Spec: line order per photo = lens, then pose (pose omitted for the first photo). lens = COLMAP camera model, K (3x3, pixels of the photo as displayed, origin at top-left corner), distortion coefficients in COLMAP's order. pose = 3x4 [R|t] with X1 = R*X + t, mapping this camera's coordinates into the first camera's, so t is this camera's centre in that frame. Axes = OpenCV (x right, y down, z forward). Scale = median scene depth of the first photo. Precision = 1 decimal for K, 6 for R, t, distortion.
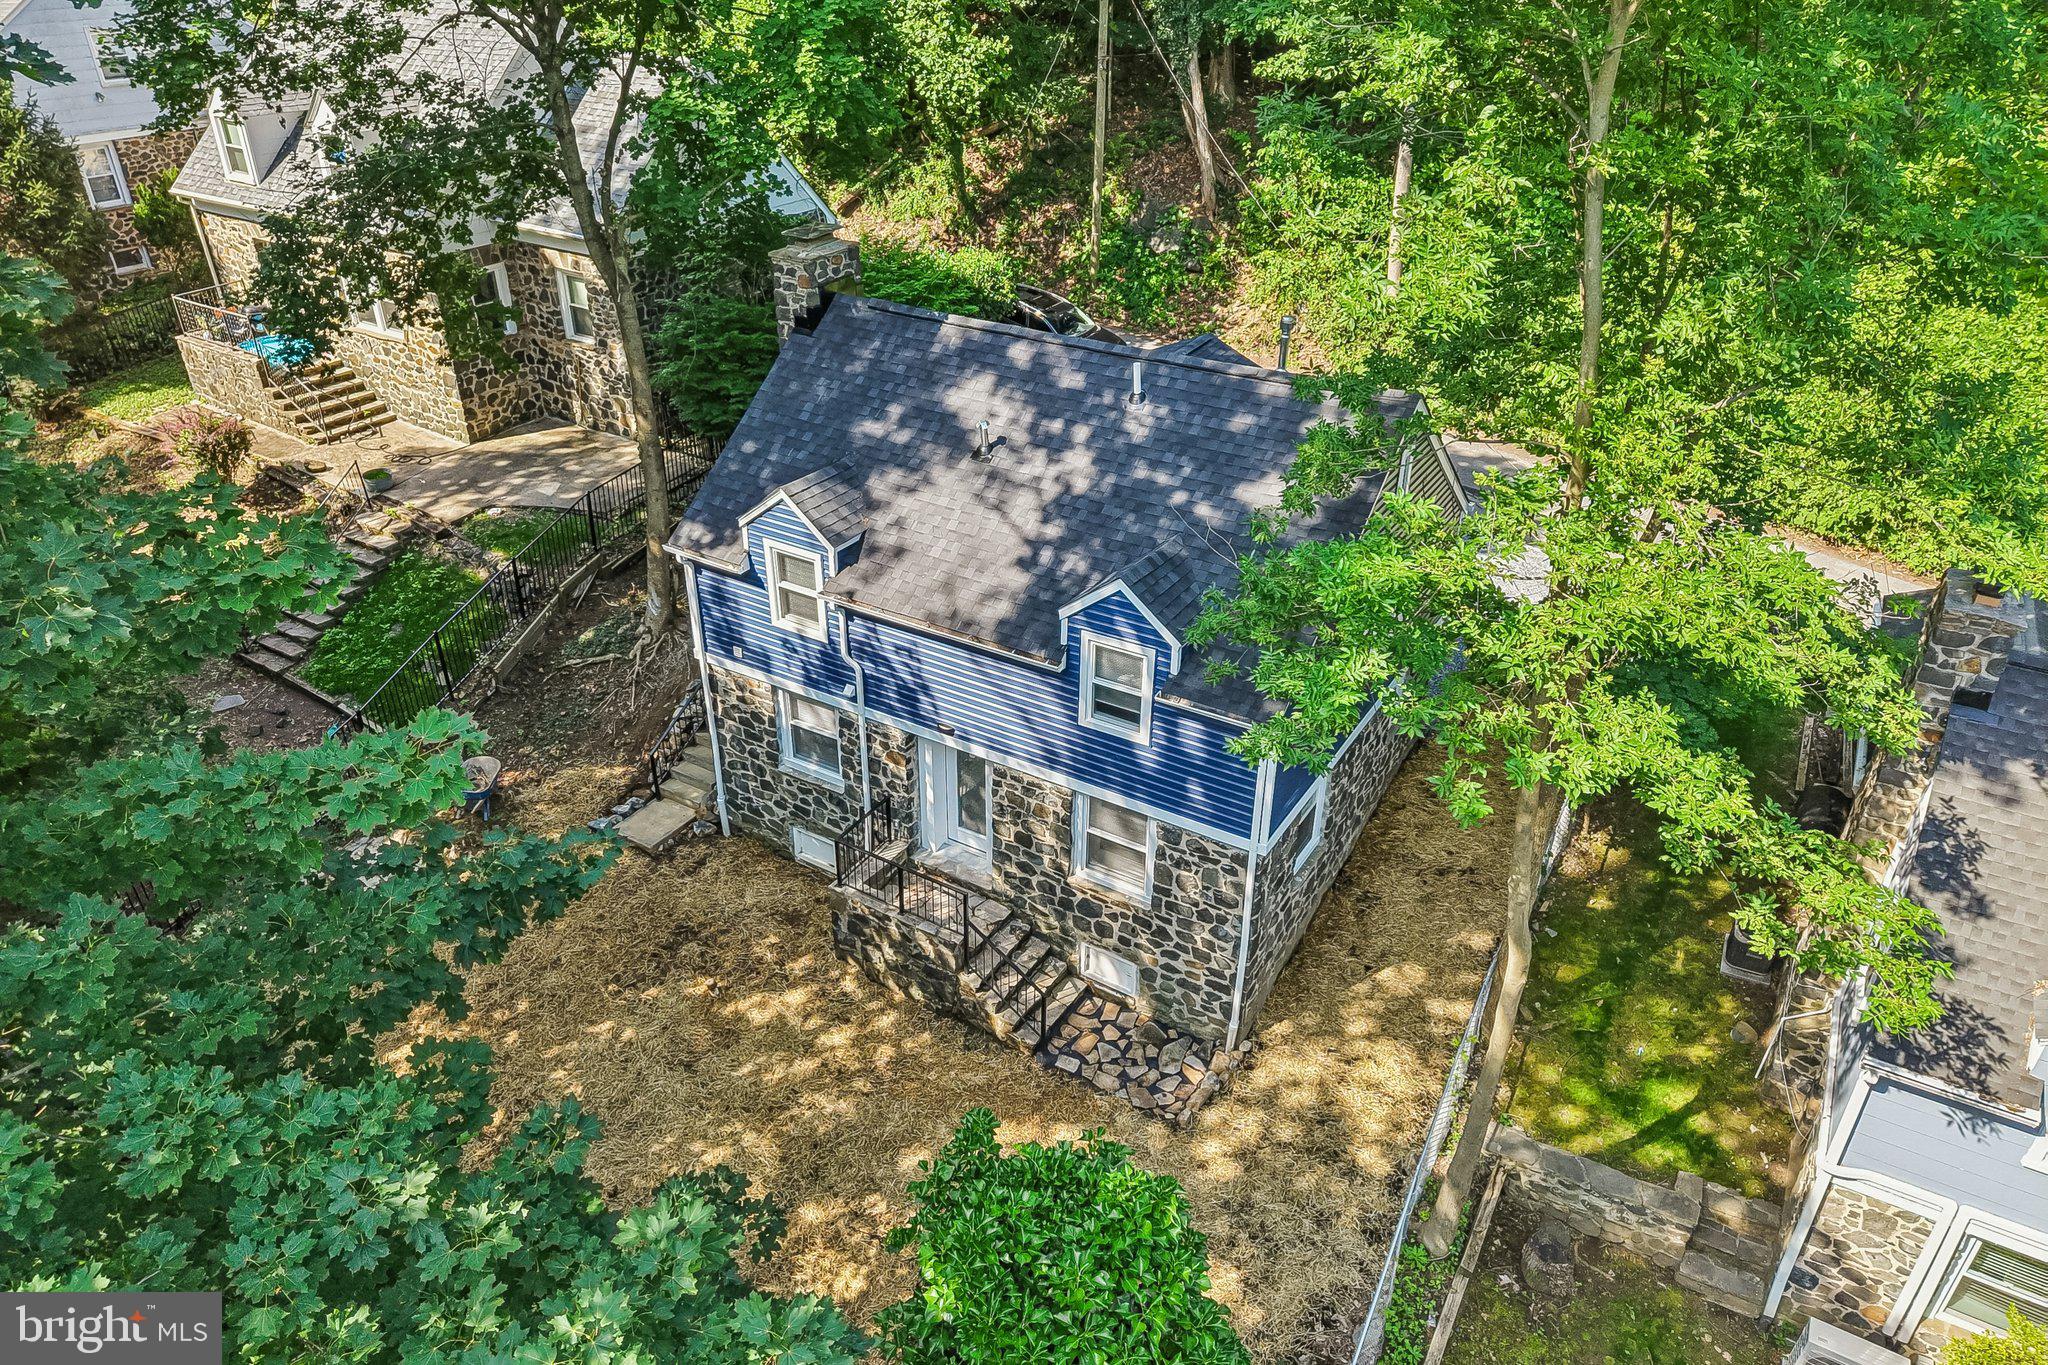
lens RADIAL K [[1398.5, 0, 1024.0], [0, 1398.5, 682.5], [0, 0, 1]] dist [0.007132, -0.002937]
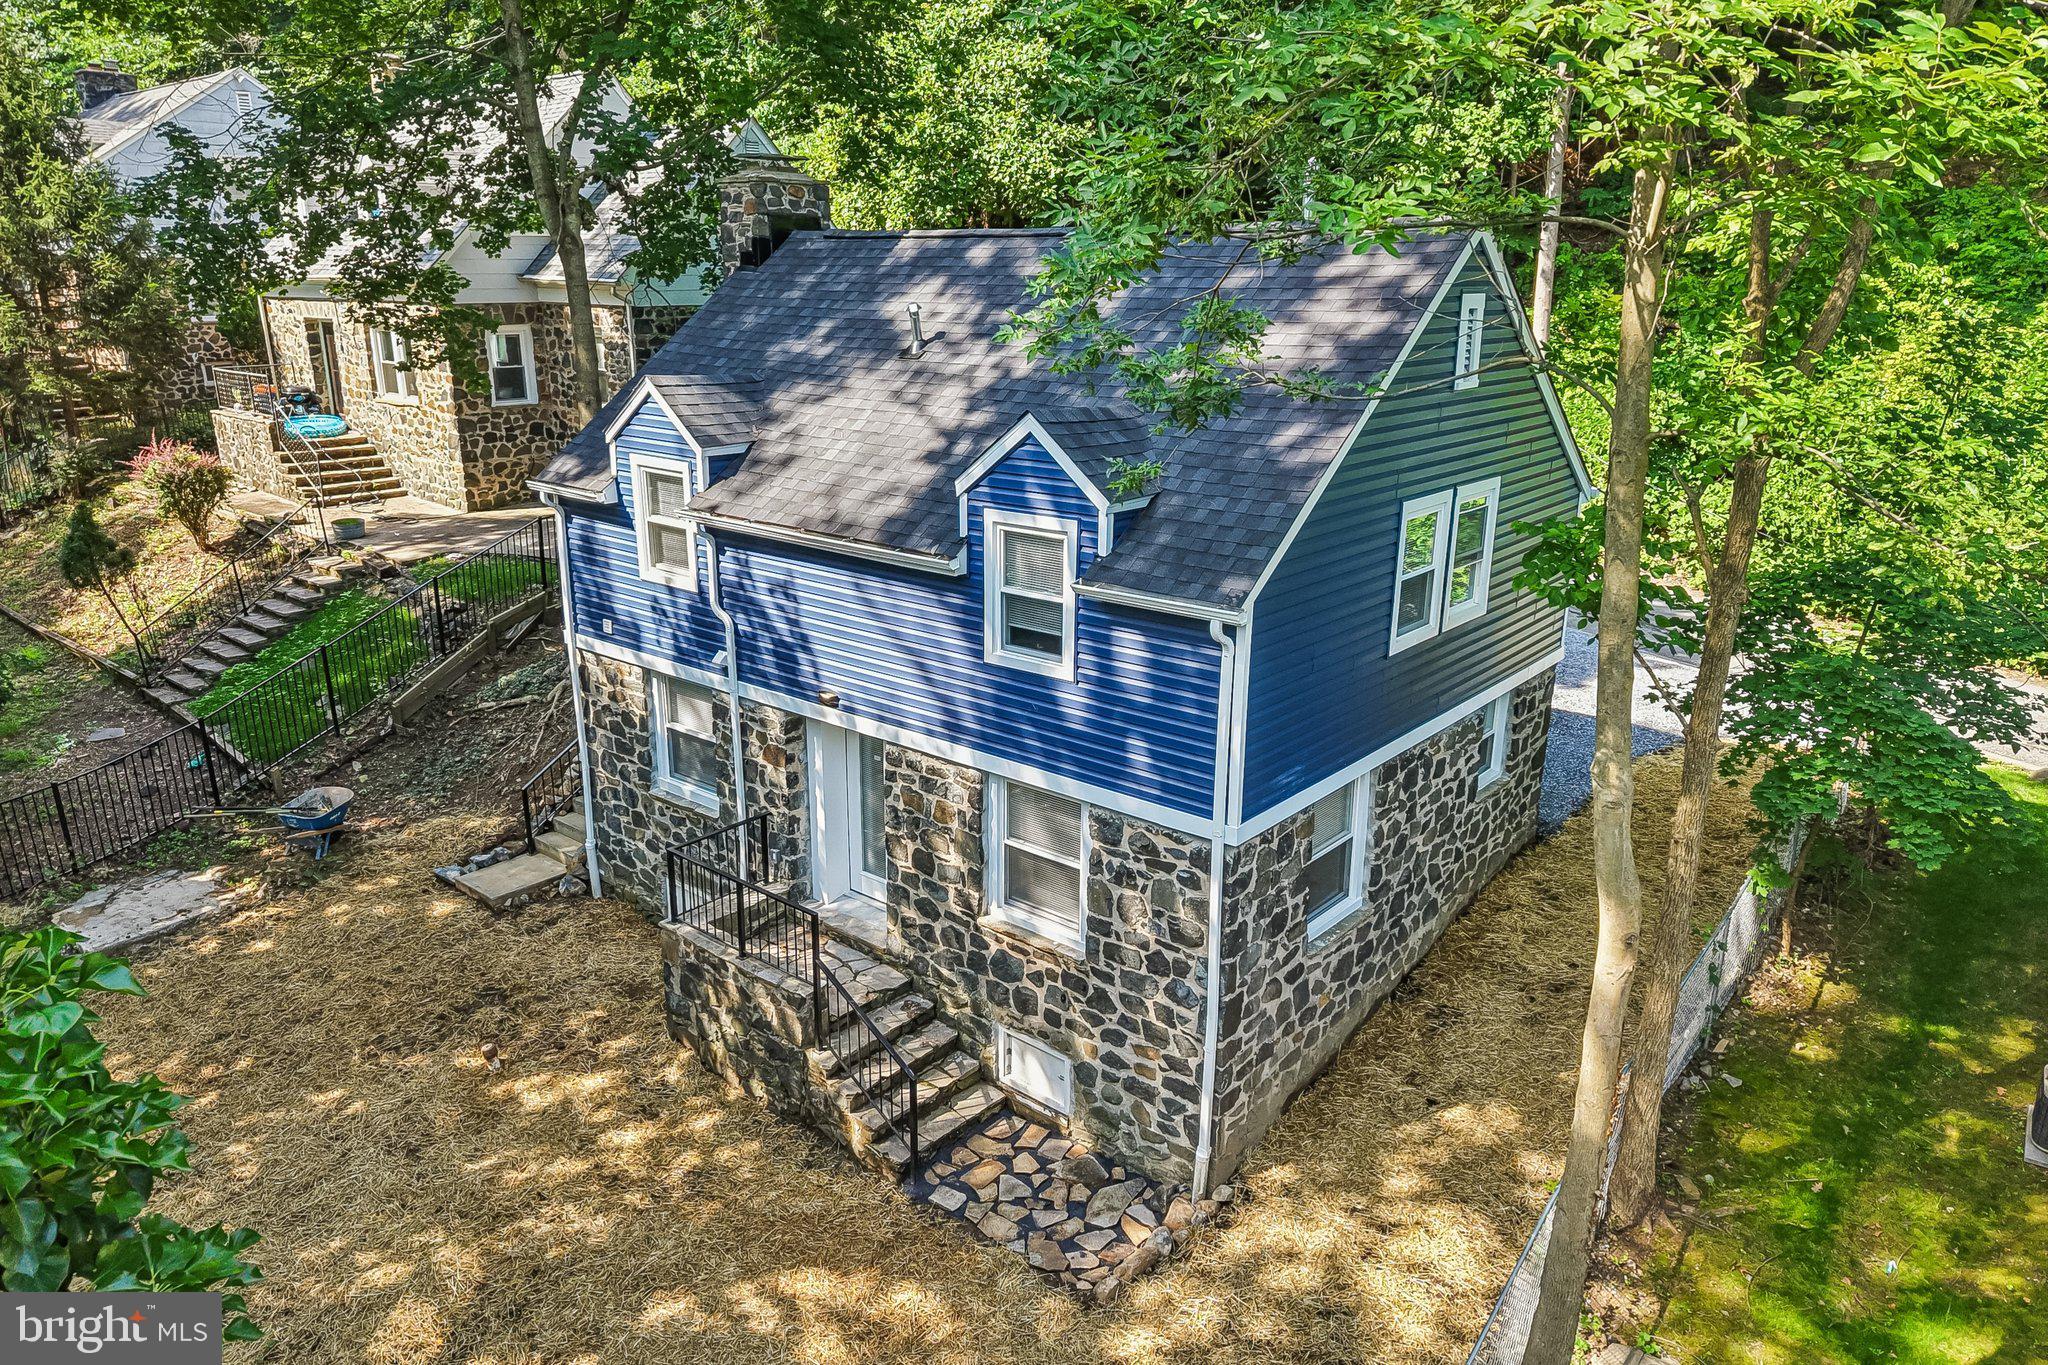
lens RADIAL K [[1388.9, 0, 1024.0], [0, 1388.9, 682.5], [0, 0, 1]] dist [-0.005100, 0.004458]
pose [[0.989324, 0.042775, -0.139317, 0.143155], [-0.074124, 0.970761, -0.228317, 0.180464], [0.125477, 0.236206, 0.963567, 0.318558]]
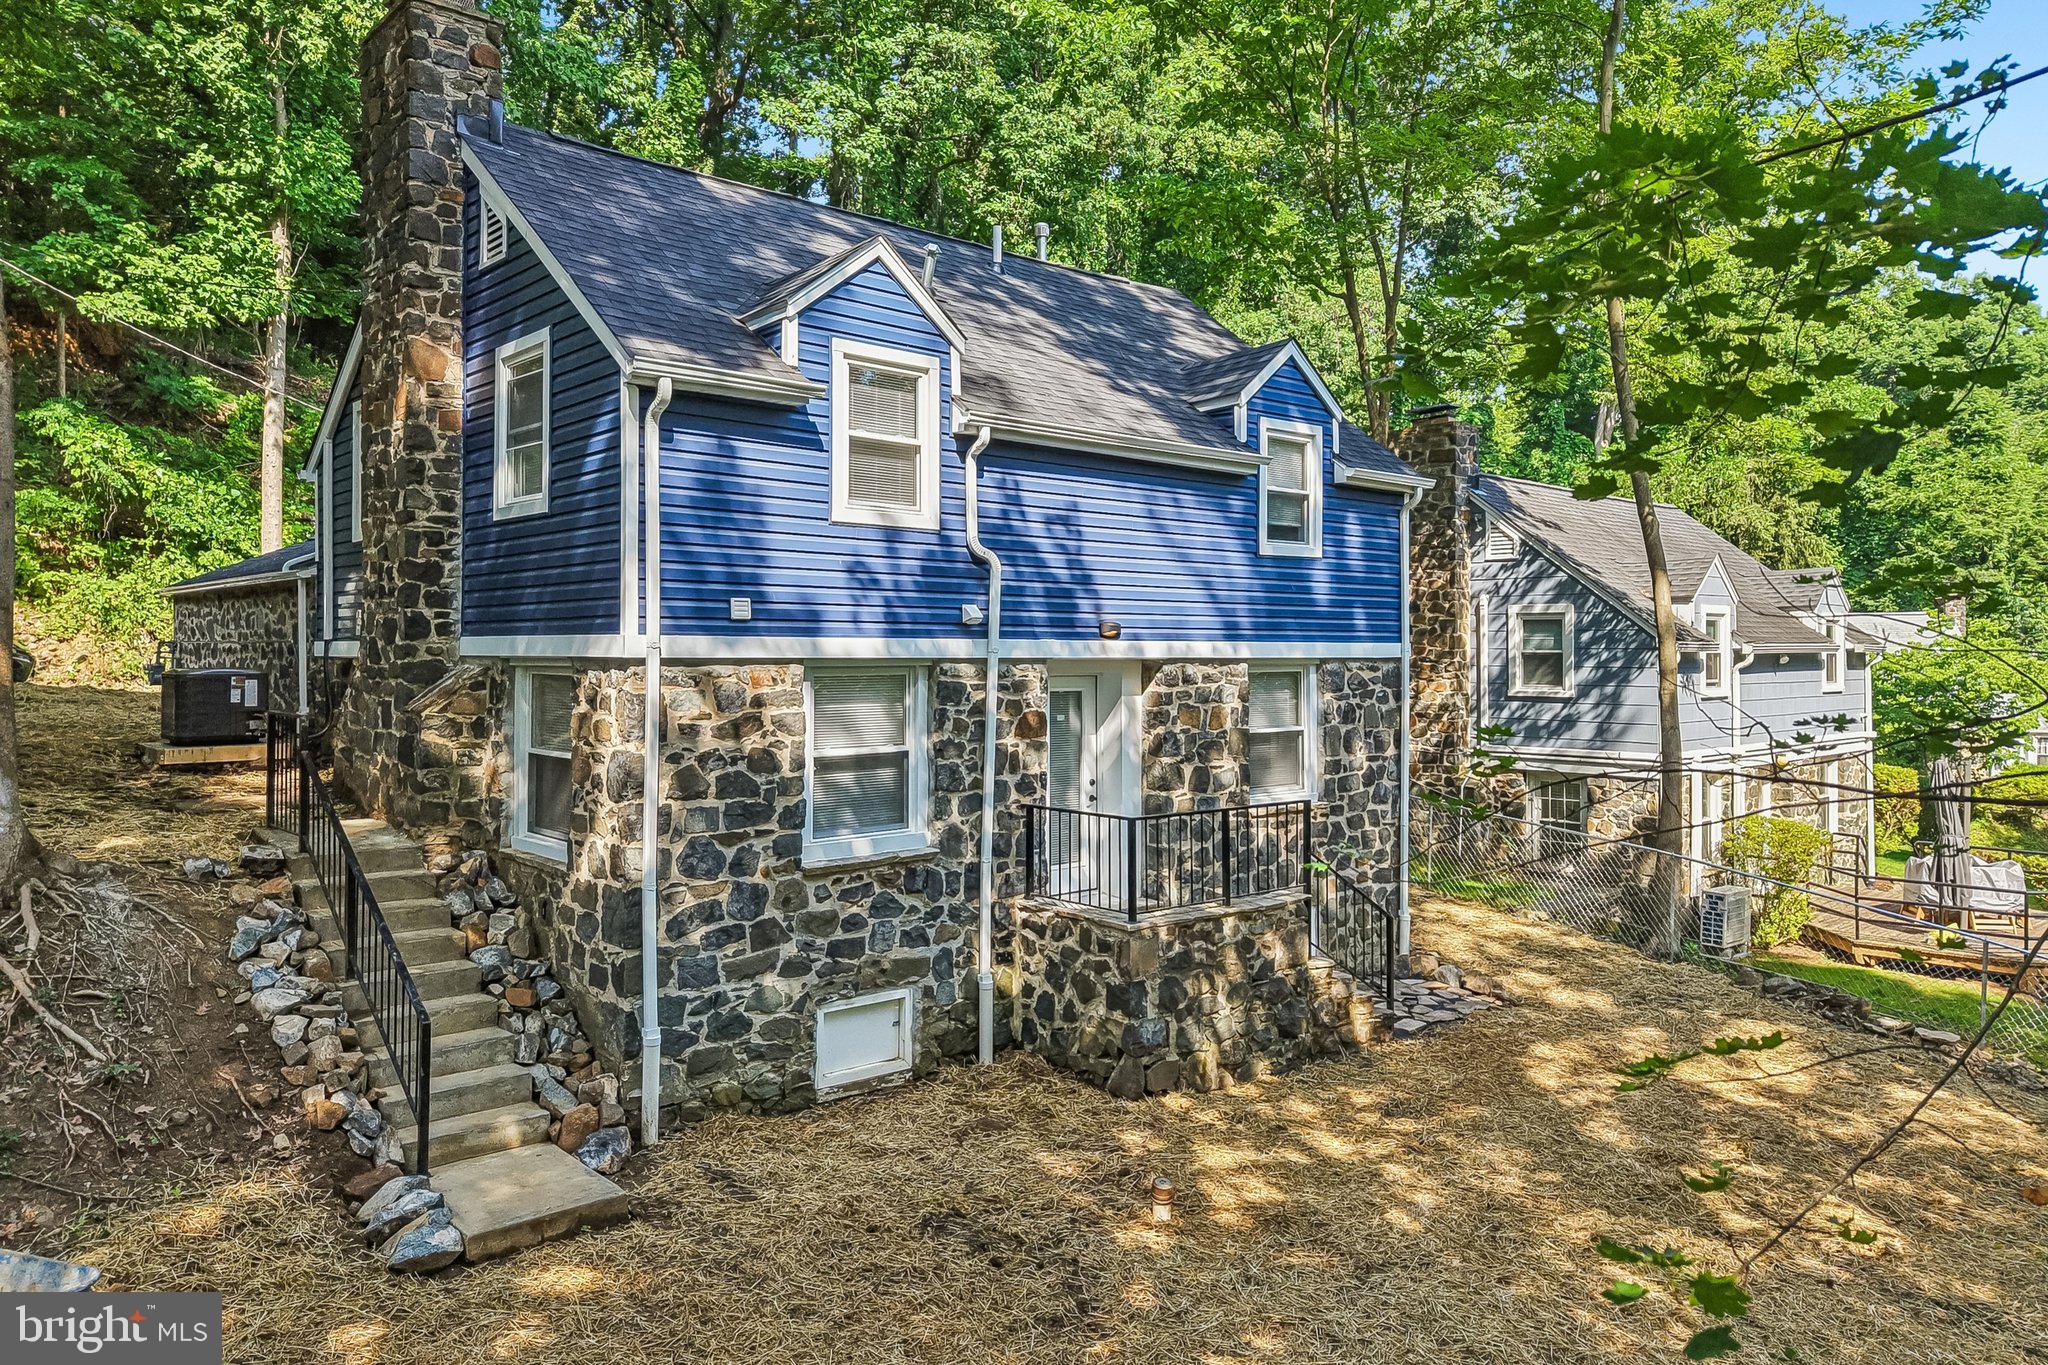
lens RADIAL K [[1394.1, 0, 986.9], [0, 1394.1, 648.9], [0, 0, 1]] dist [0.037881, -0.000864]
pose [[0.302648, -0.000181, 0.953102, -0.689019], [0.479943, 0.863990, -0.152237, 0.111308], [-0.823443, 0.503509, 0.261572, 0.877090]]
